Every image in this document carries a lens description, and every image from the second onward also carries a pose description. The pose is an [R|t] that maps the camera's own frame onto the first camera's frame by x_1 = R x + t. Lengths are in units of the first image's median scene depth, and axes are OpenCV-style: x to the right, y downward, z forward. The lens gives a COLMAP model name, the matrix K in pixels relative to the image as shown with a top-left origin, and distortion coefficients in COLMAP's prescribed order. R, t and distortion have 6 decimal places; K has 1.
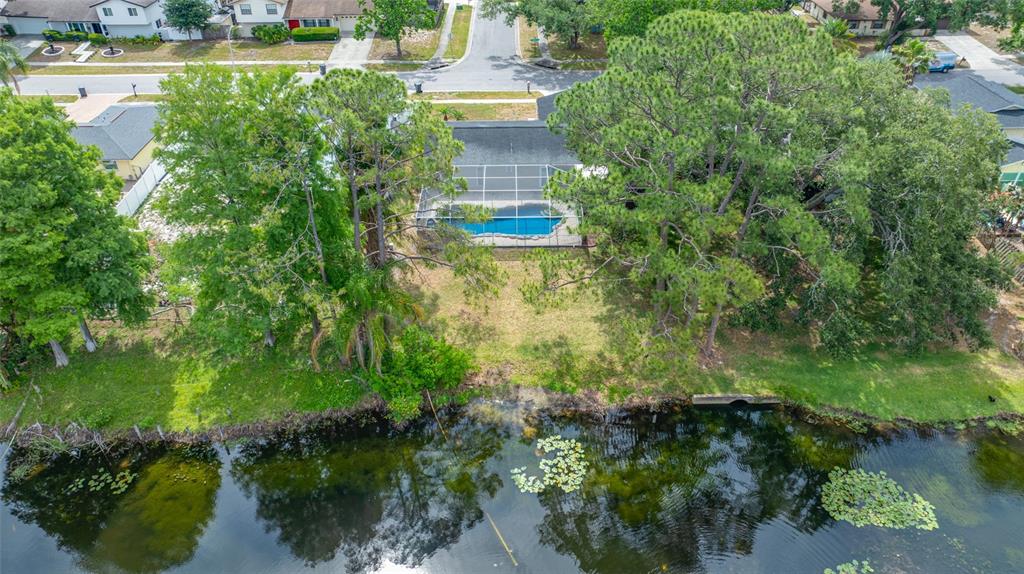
lens RADIAL K [[723.5, 0, 512.0], [0, 723.5, 287.0], [0, 0, 1]] dist [-0.036602, 0.042167]
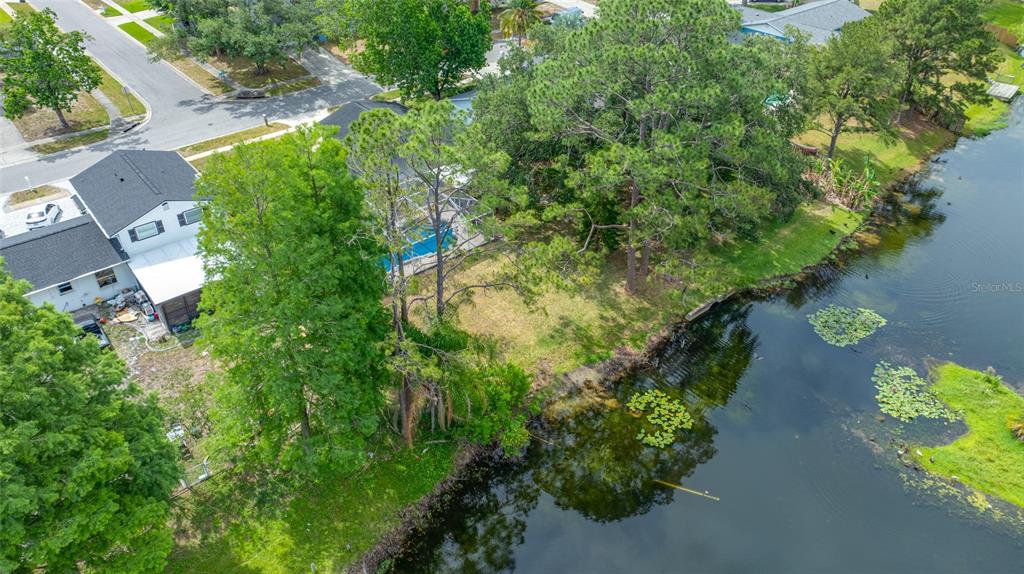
lens RADIAL K [[723.5, 0, 512.0], [0, 723.5, 287.0], [0, 0, 1]] dist [-0.036602, 0.042167]
pose [[0.768744, -0.367534, 0.523404, -0.537437], [0.369750, 0.923159, 0.105176, -0.112799], [-0.521841, 0.112675, 0.845569, 0.154879]]
